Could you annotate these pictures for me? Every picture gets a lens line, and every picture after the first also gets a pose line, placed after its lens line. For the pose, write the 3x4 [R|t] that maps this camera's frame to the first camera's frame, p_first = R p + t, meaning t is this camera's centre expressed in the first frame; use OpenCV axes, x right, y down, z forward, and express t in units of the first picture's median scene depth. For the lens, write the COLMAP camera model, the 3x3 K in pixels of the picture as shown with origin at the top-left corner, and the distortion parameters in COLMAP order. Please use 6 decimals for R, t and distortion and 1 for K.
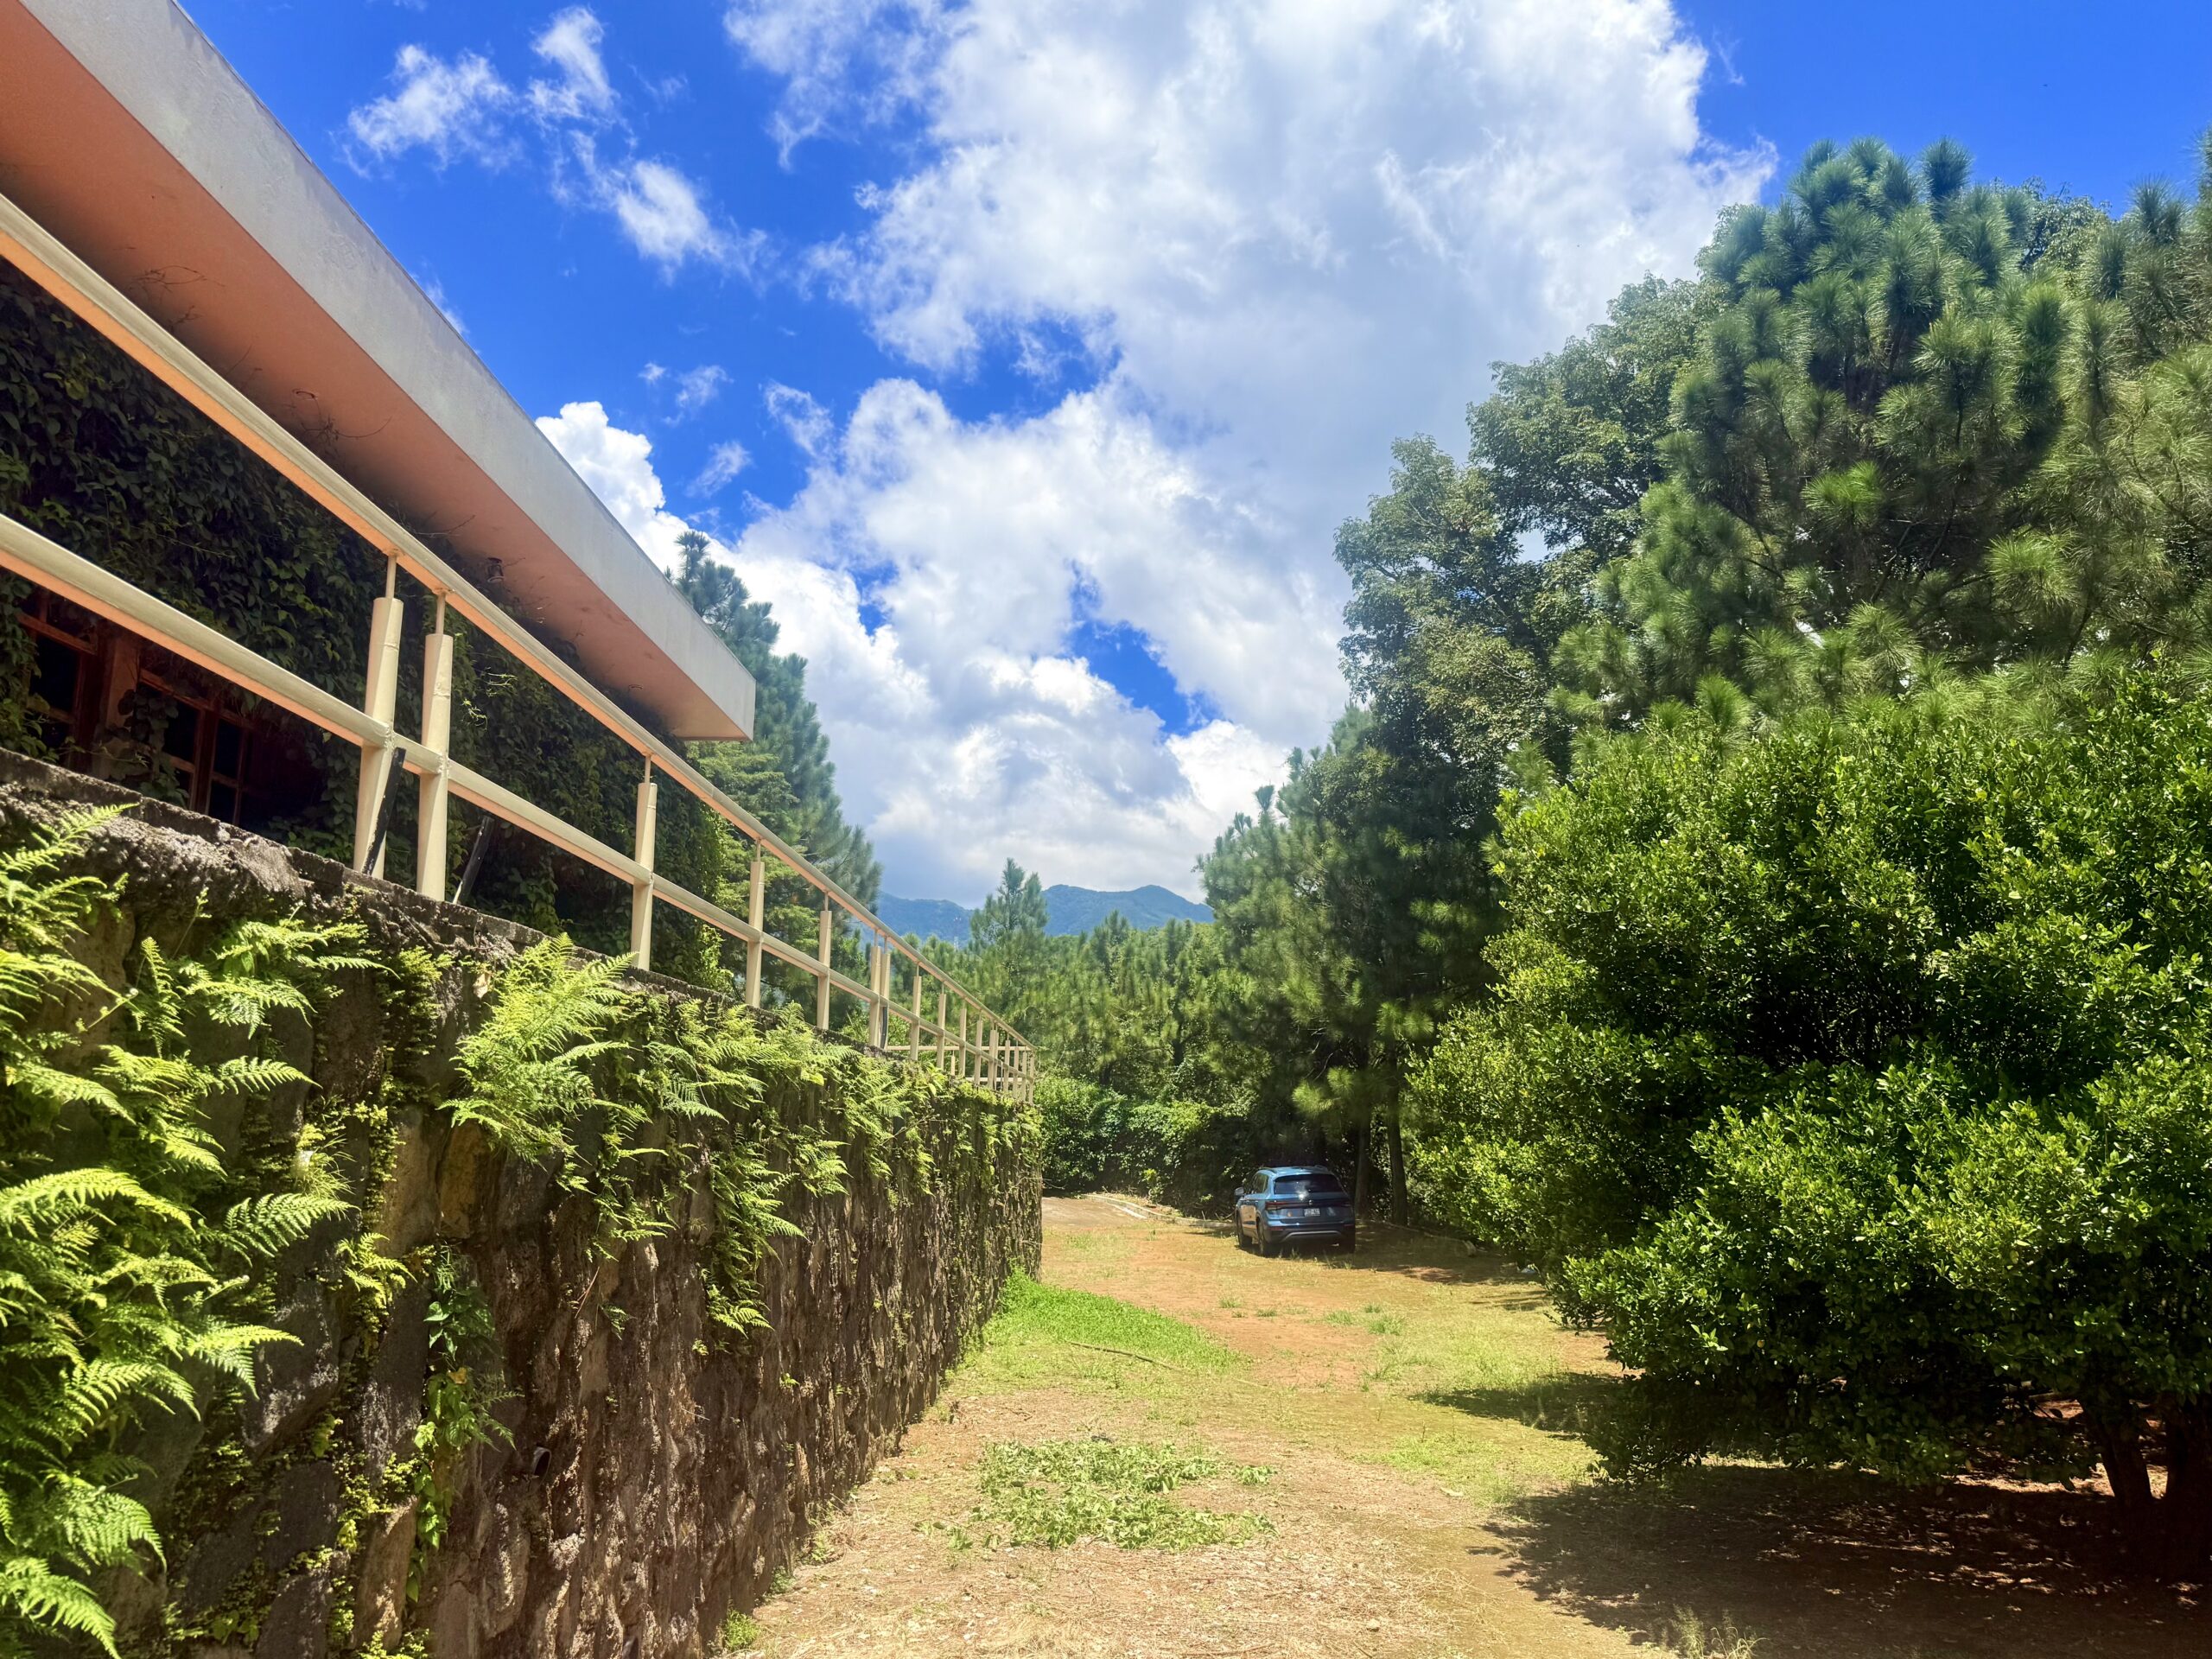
lens RADIAL K [[1594.1, 0, 1075.3], [0, 1594.1, 818.0], [0, 0, 1]] dist [0.050554, -0.056086]
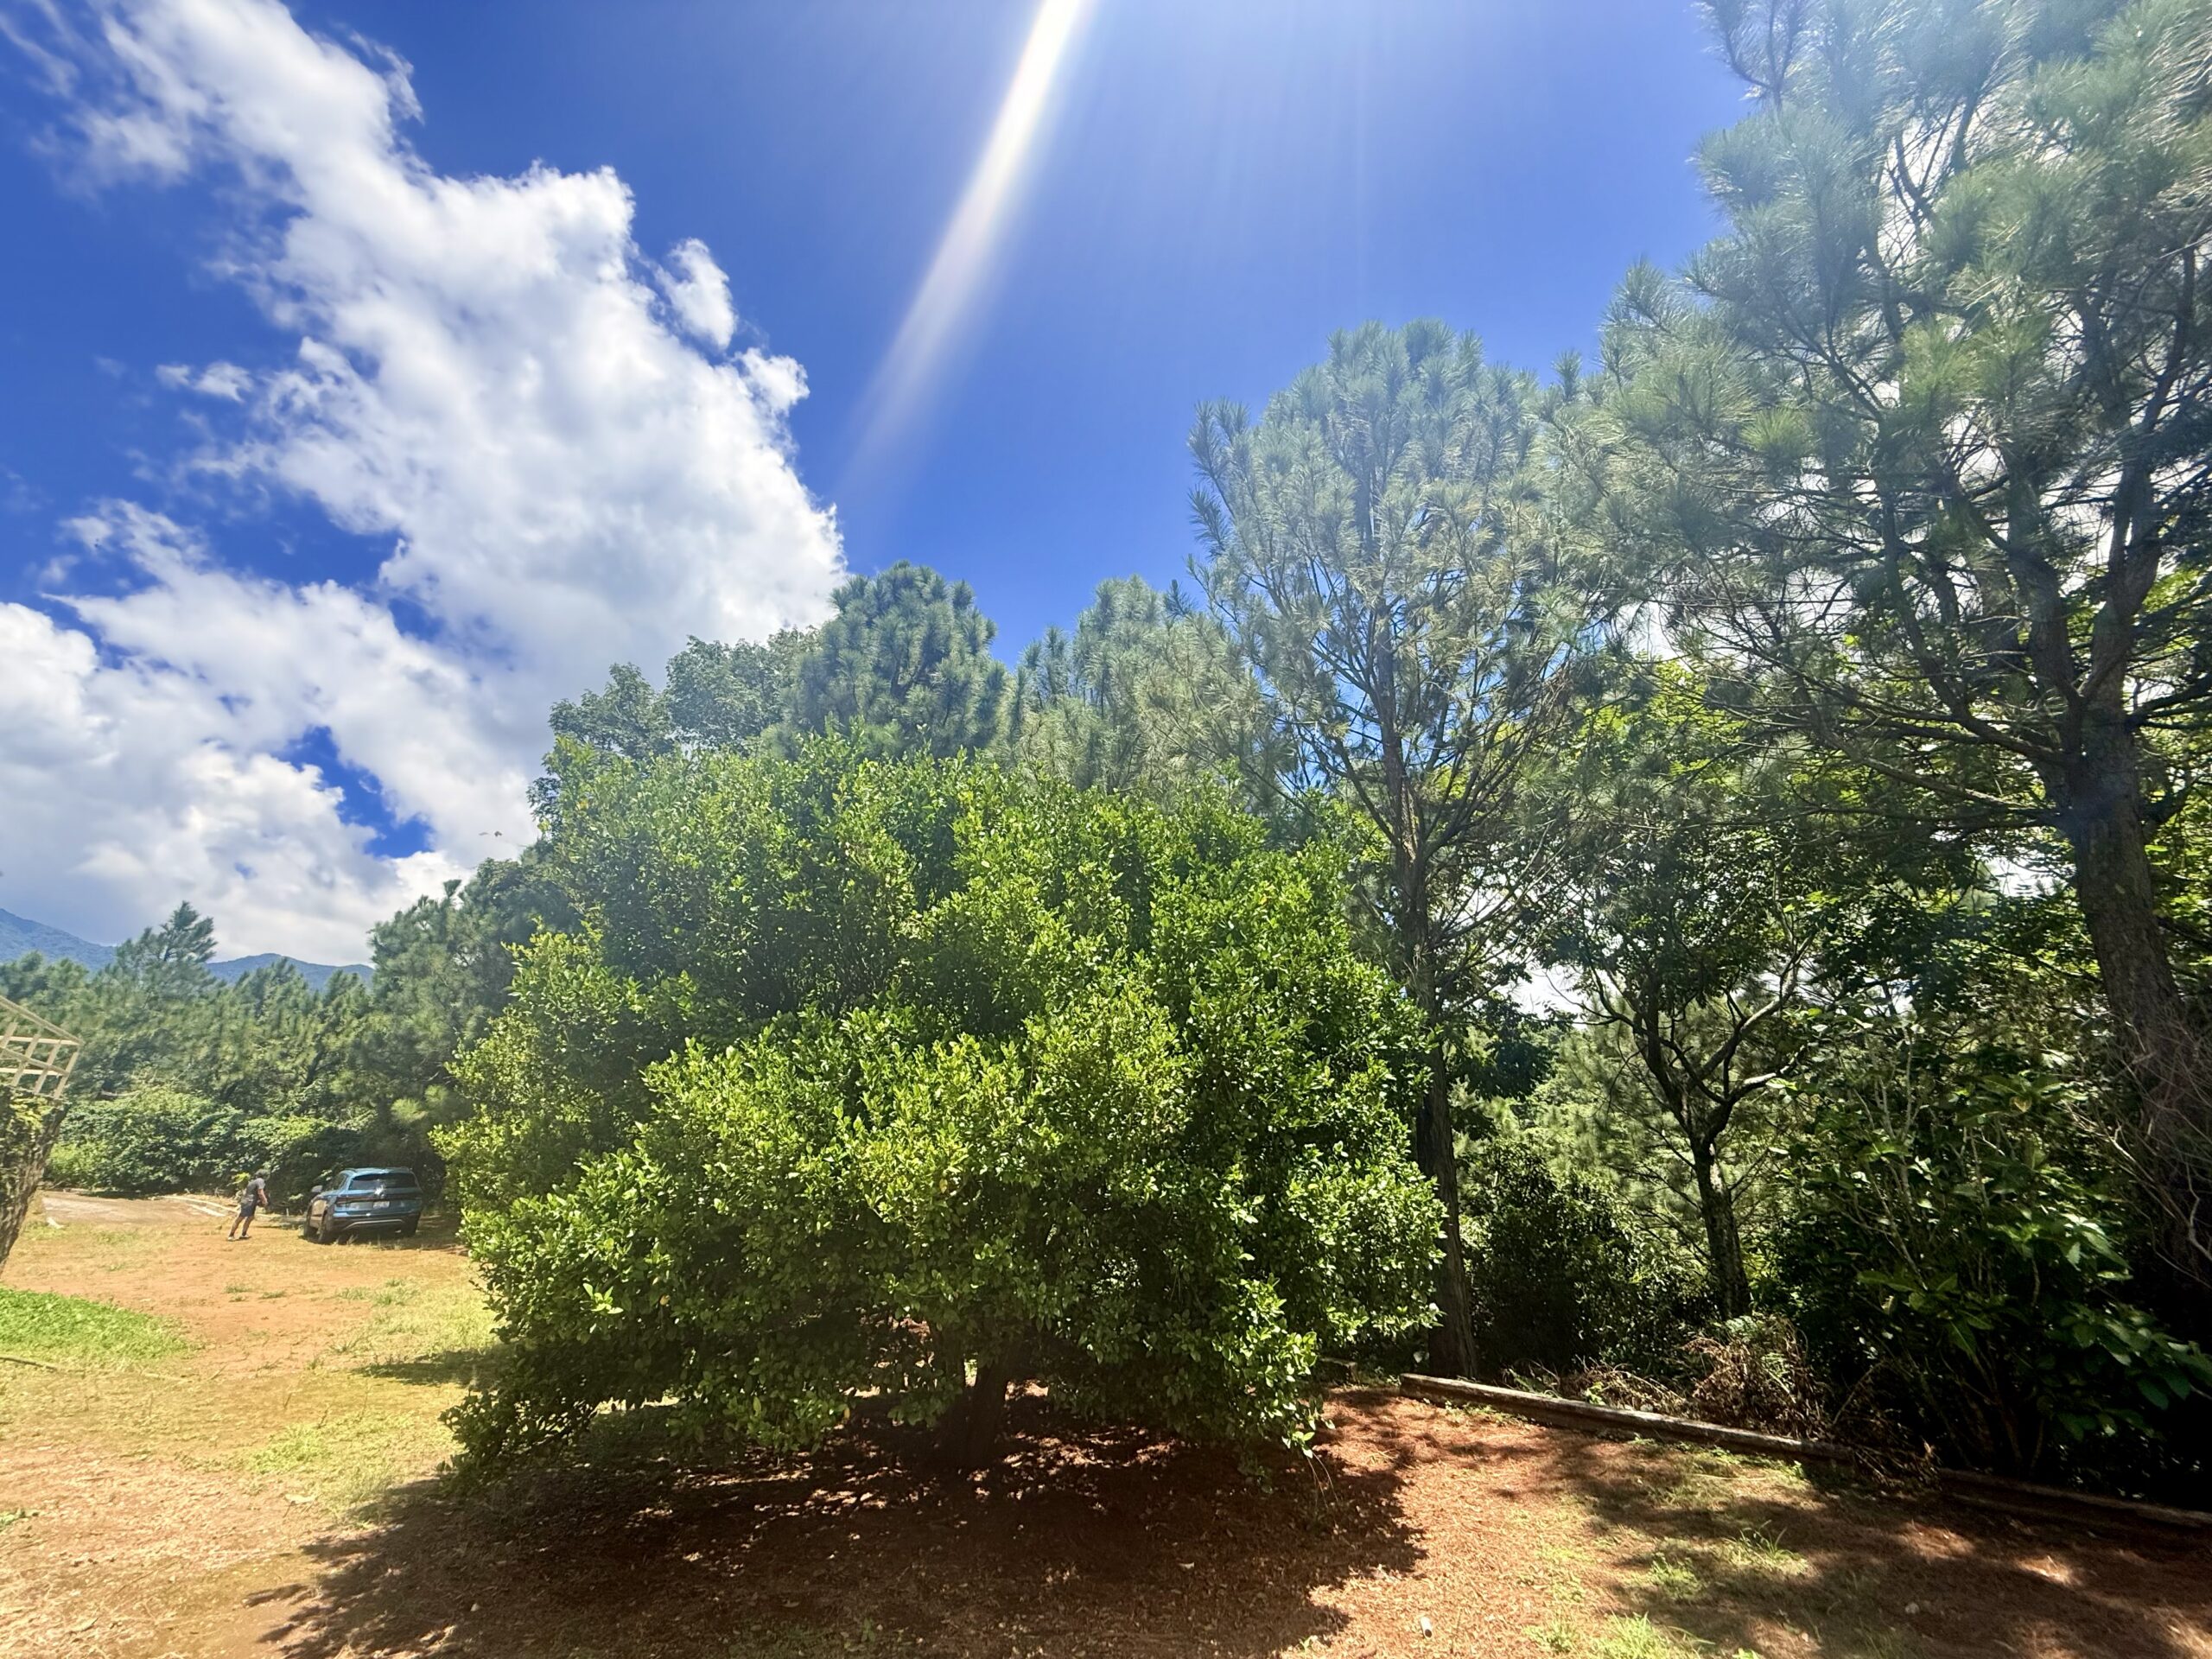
lens RADIAL K [[941.3, 0, 1106.0], [0, 941.3, 829.5], [0, 0, 1]] dist [-0.000425, 0.005147]
pose [[0.739221, 0.236997, 0.630385, 0.201415], [-0.148010, 0.970321, -0.191234, 0.127159], [-0.656998, 0.048060, 0.752359, 0.403717]]
